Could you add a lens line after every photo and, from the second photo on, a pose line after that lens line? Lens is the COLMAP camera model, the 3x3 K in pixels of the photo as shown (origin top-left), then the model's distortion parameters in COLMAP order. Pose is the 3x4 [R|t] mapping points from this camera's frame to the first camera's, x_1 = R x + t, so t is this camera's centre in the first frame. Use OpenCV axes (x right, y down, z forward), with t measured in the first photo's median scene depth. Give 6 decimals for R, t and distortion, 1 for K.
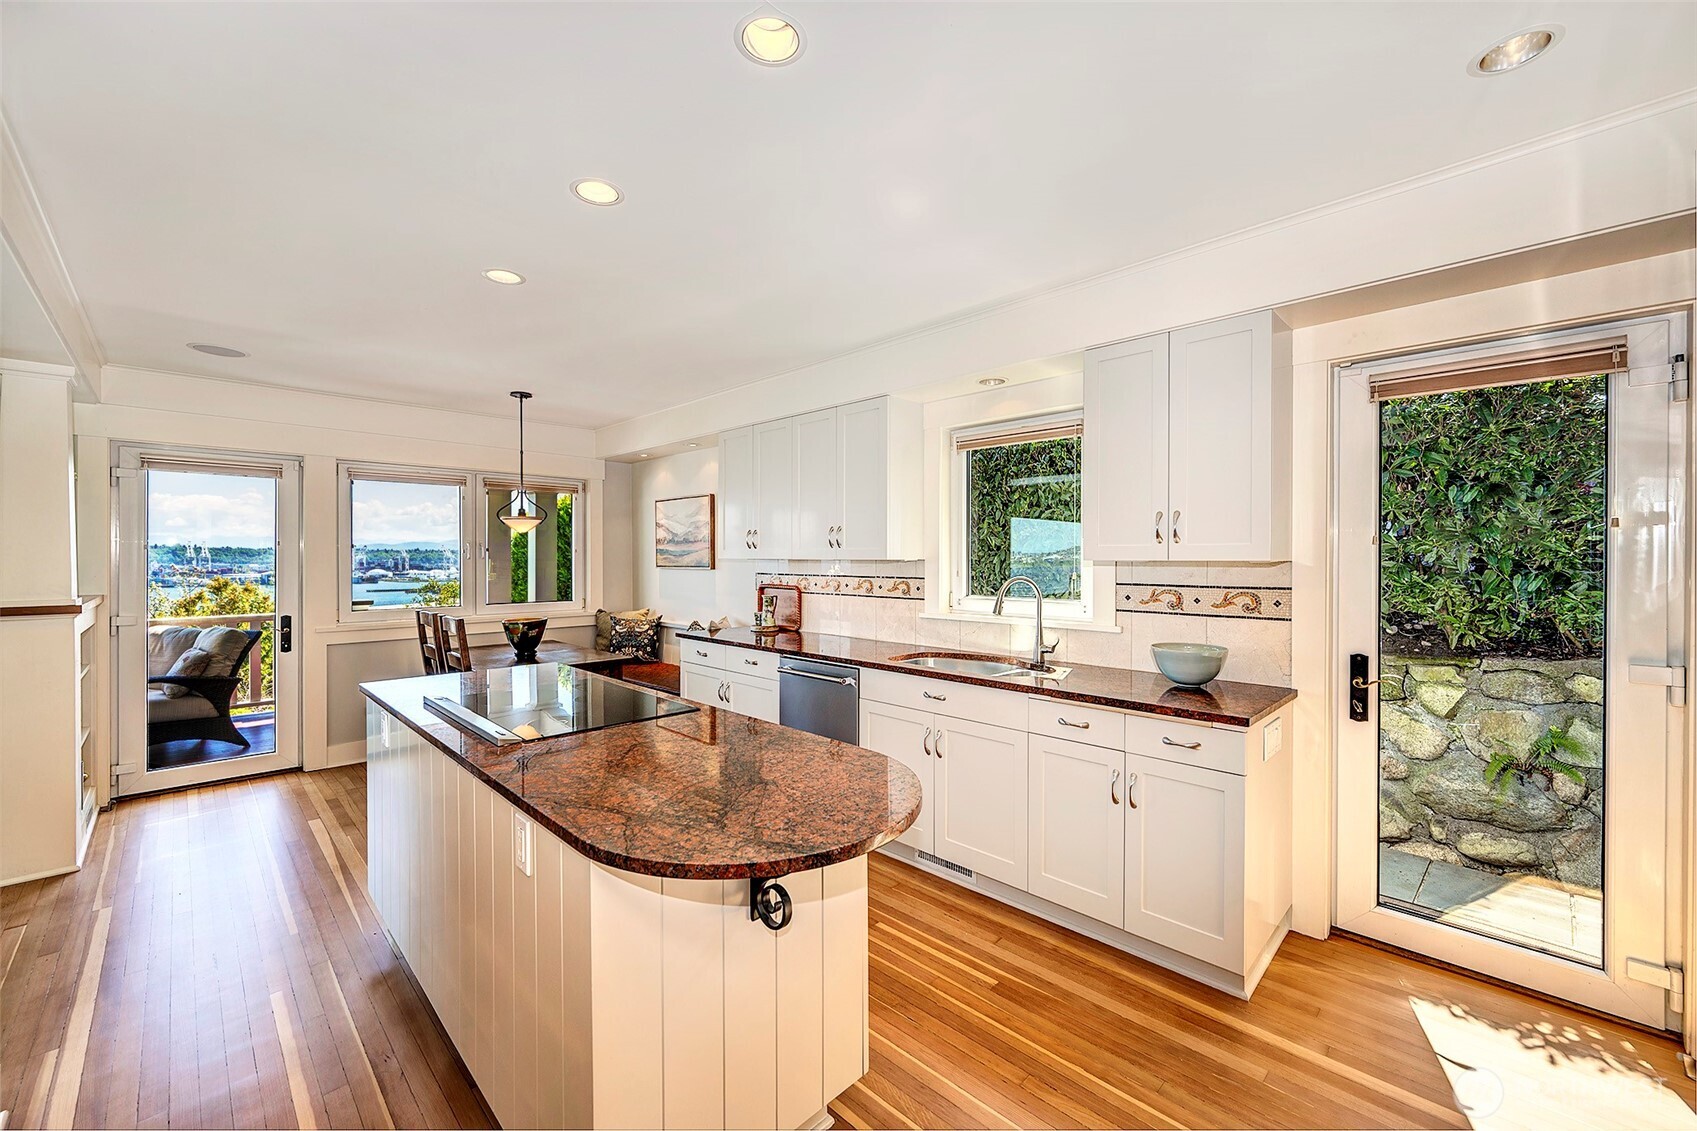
lens RADIAL K [[674.6, 0, 848.5], [0, 674.6, 565.5], [0, 0, 1]] dist [0.000001, -0.000004]
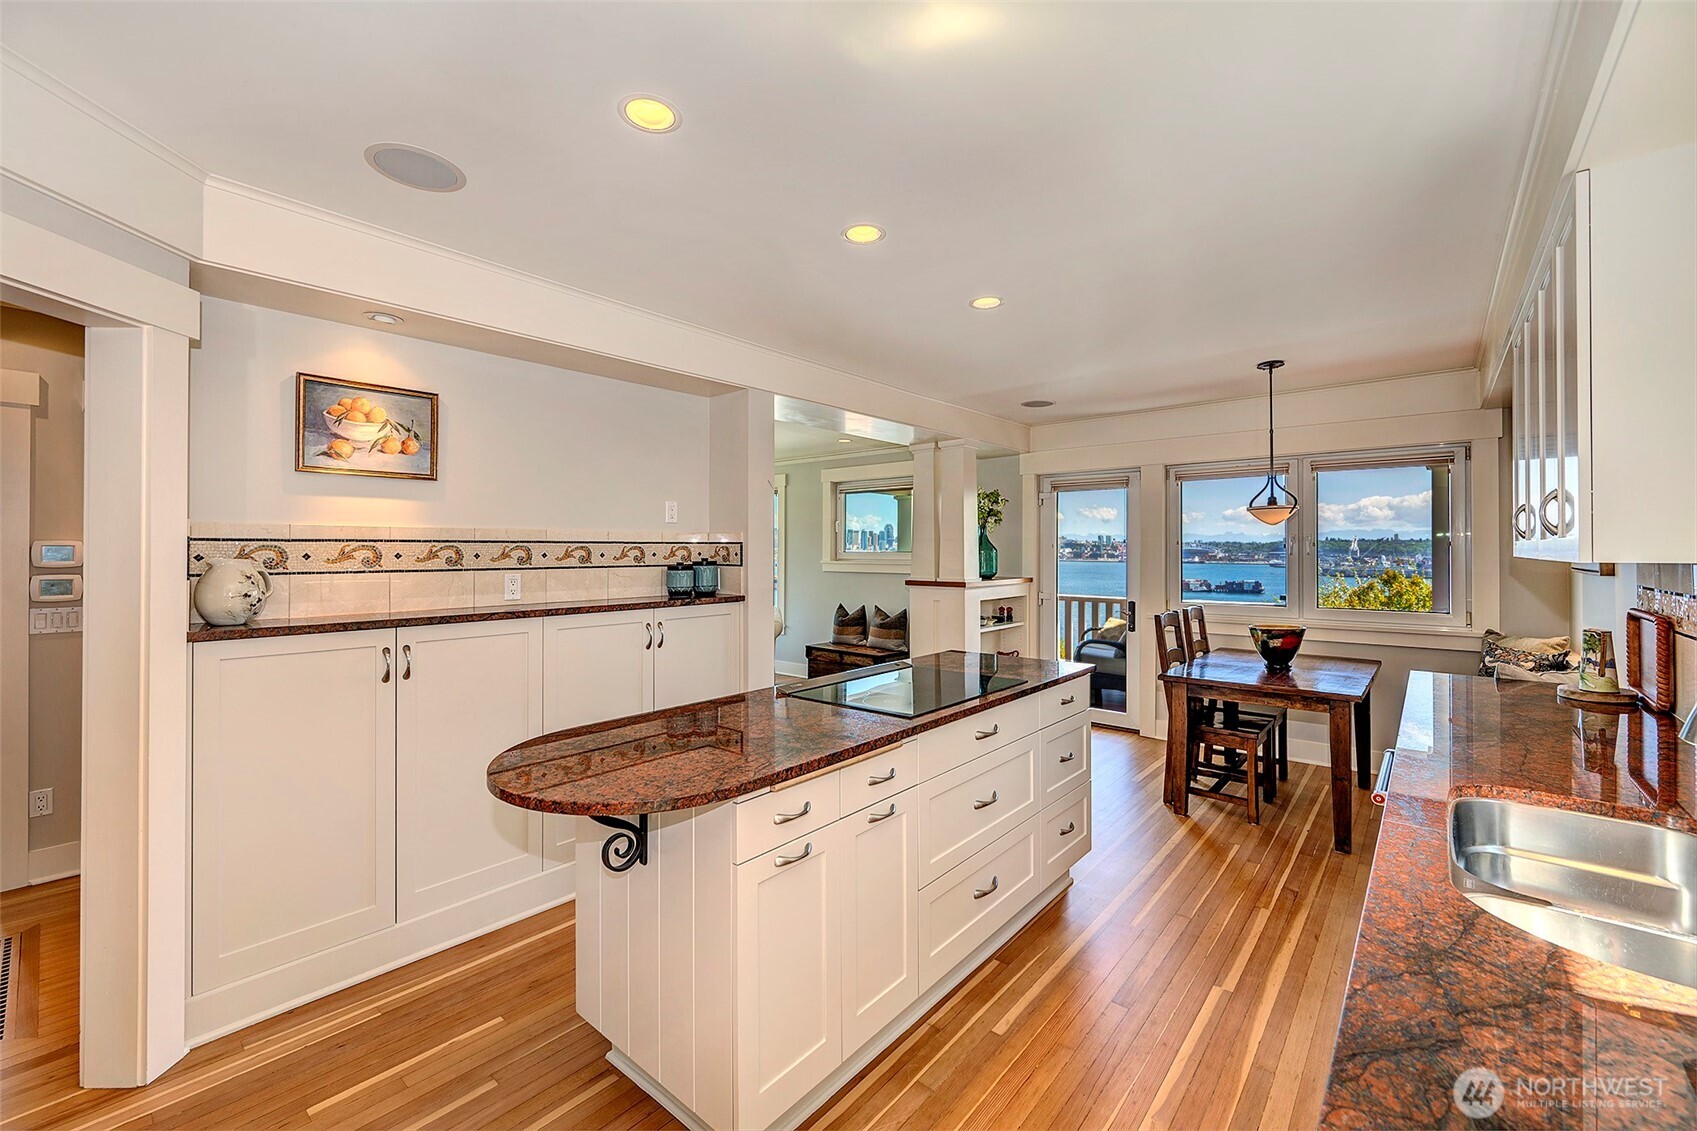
lens RADIAL K [[683.3, 0, 850.4], [0, 683.3, 548.3], [0, 0, 1]] dist [0.000009, 0.000026]
pose [[0.076699, -0.005405, -0.997040, 0.420073], [-0.009830, 0.999933, -0.006176, -0.009292], [0.997006, 0.010274, 0.076641, 0.489126]]
